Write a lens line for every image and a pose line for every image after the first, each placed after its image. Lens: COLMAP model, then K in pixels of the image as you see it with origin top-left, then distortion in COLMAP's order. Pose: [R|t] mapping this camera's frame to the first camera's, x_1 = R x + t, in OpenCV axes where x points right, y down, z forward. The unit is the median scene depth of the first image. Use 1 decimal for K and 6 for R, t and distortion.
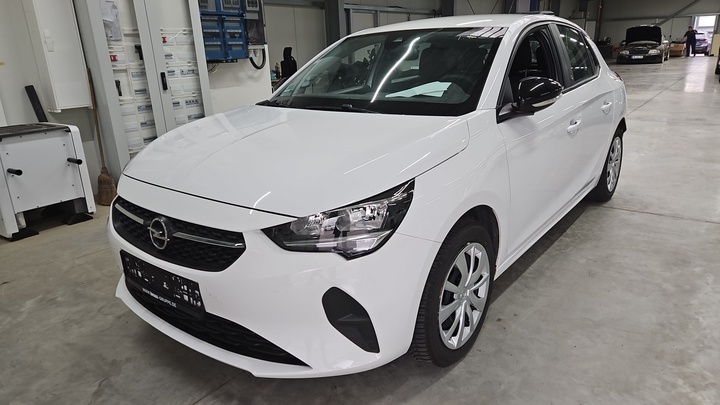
lens RADIAL K [[485.9, 0, 360.0], [0, 485.9, 202.5], [0, 0, 1]] dist [-0.001111, -0.001347]
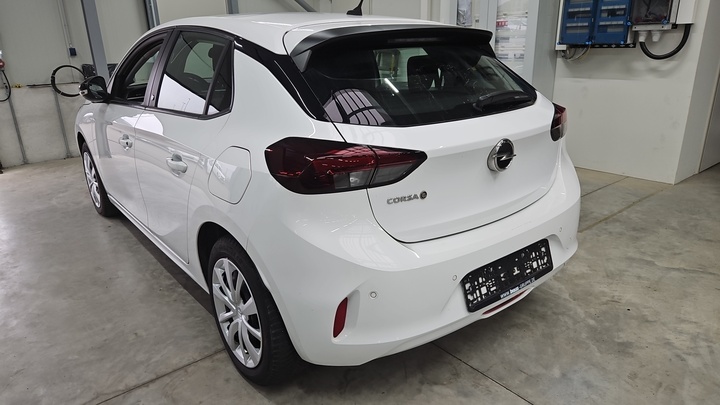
lens RADIAL K [[485.9, 0, 360.0], [0, 485.9, 202.5], [0, 0, 1]] dist [-0.001111, -0.001347]
pose [[-0.222963, 0.351426, -0.909279, 0.642279], [-0.261293, 0.877083, 0.403054, -0.288417], [0.939156, 0.327454, -0.103732, 0.807653]]
